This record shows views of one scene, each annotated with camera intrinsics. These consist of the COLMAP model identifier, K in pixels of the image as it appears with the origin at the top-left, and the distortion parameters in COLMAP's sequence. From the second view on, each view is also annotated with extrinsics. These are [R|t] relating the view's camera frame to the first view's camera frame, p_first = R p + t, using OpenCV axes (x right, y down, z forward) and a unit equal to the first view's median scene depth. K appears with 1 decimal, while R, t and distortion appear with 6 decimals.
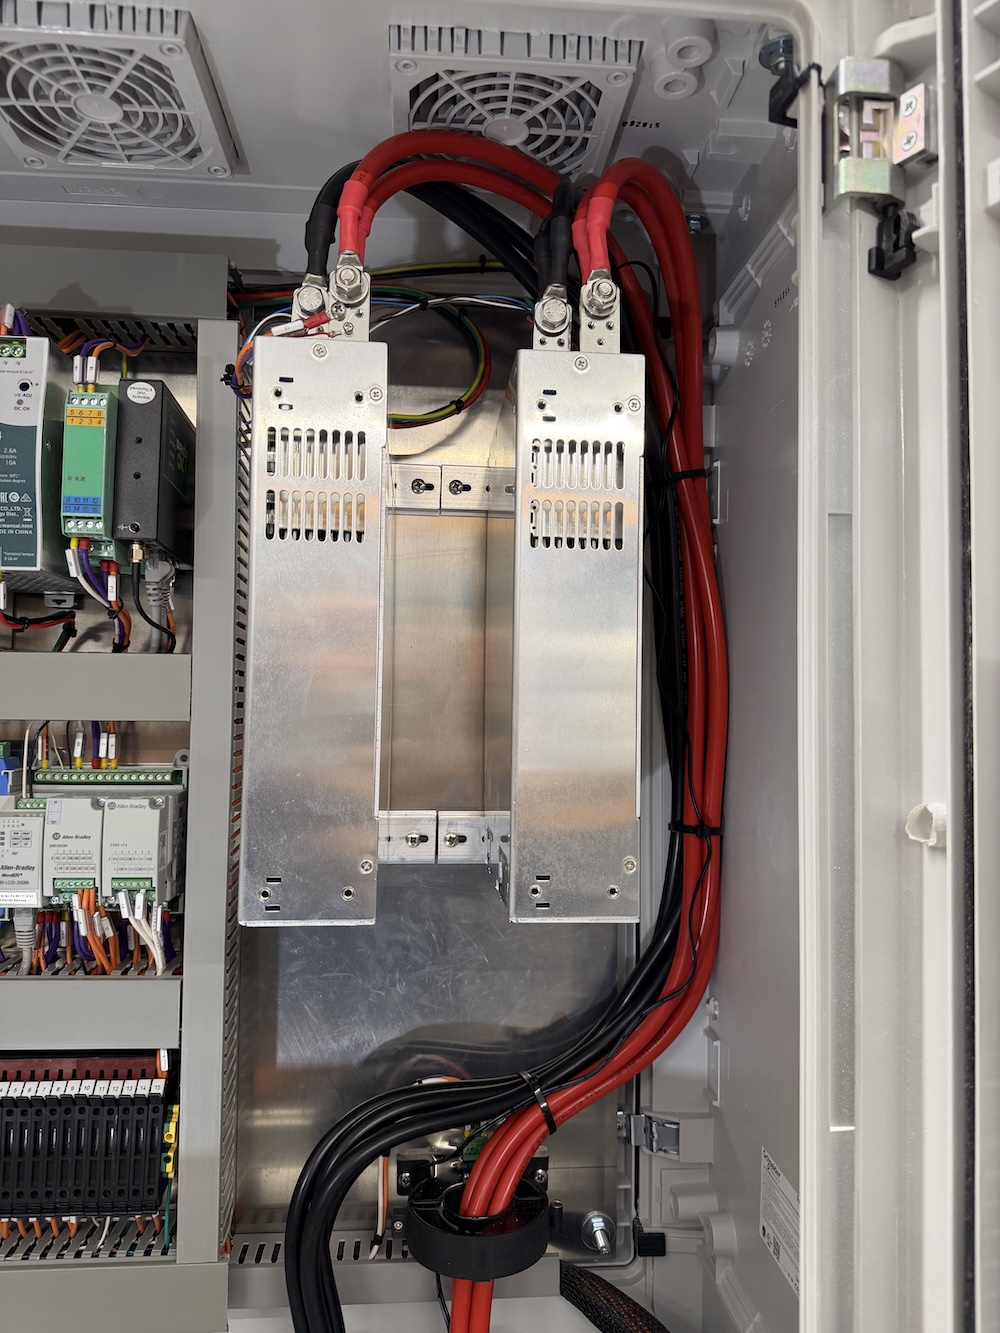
lens RADIAL K [[943.5, 0, 511.7], [0, 943.5, 662.8], [0, 0, 1]] dist [0.023912, -0.031541]
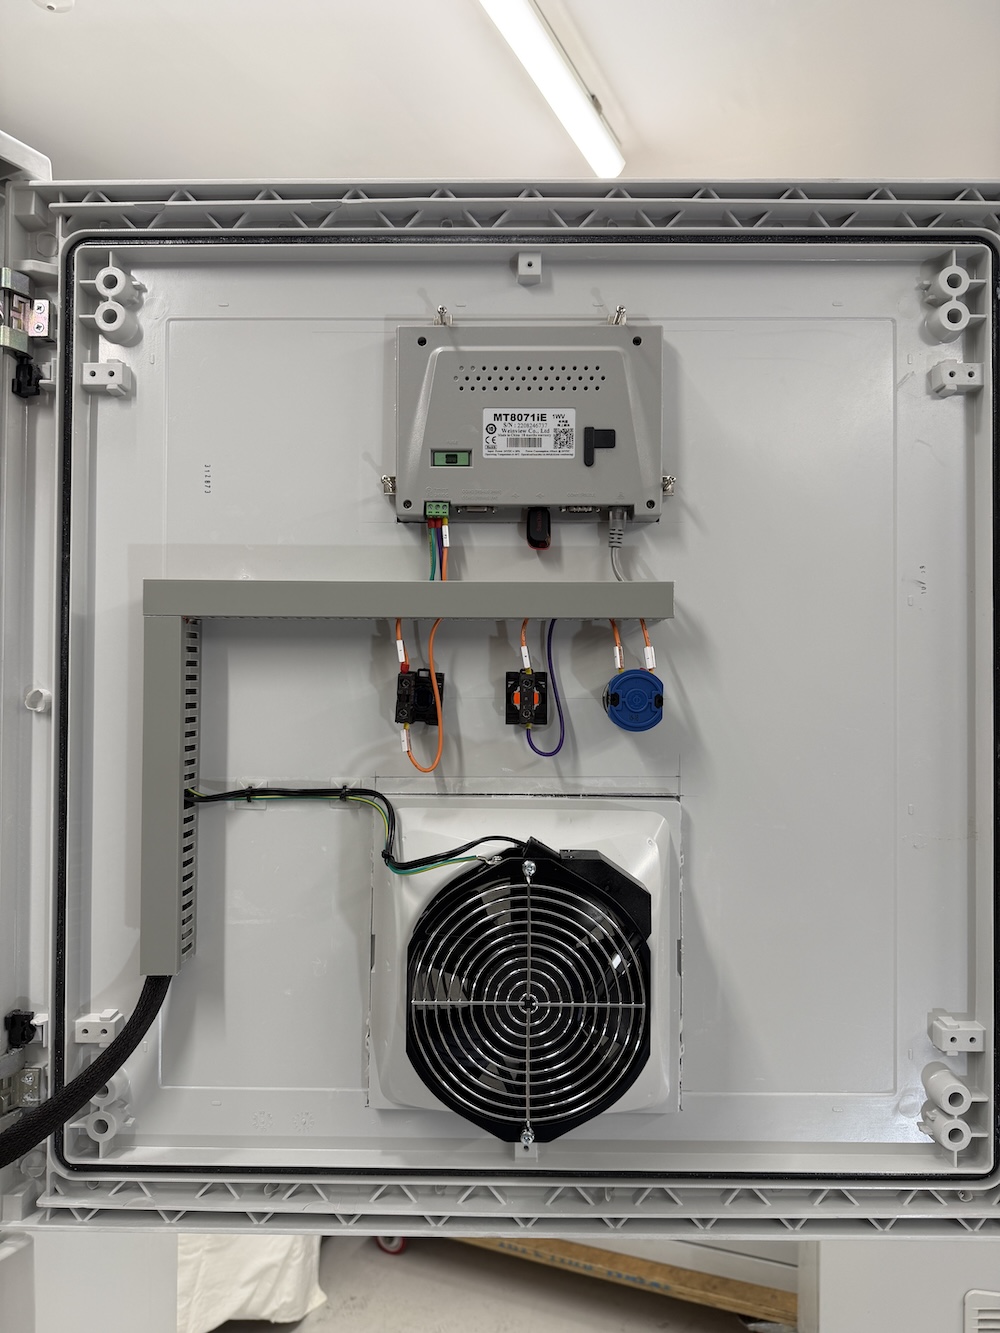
lens RADIAL K [[943.5, 0, 496.5], [0, 943.5, 658.4], [0, 0, 1]] dist [0.023912, -0.031541]
pose [[0.516770, -0.001467, 0.856123, -0.514590], [-0.041710, 0.998768, 0.026888, -0.000856], [-0.855107, -0.049603, 0.516072, -0.543421]]
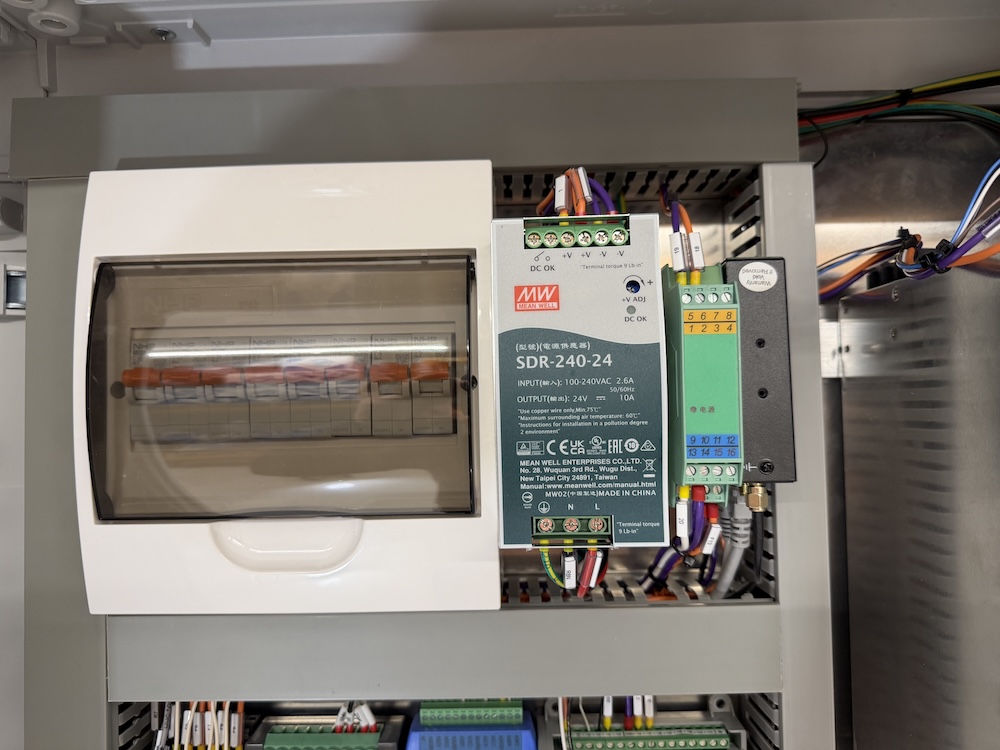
lens RADIAL K [[707.8, 0, 492.4], [0, 707.8, 375.2], [0, 0, 1]] dist [0.023912, -0.031541]
pose [[0.991982, -0.043494, -0.118657, -0.560414], [0.043494, 0.999050, -0.002586, -0.229025], [0.118657, -0.002596, 0.992932, 0.462687]]
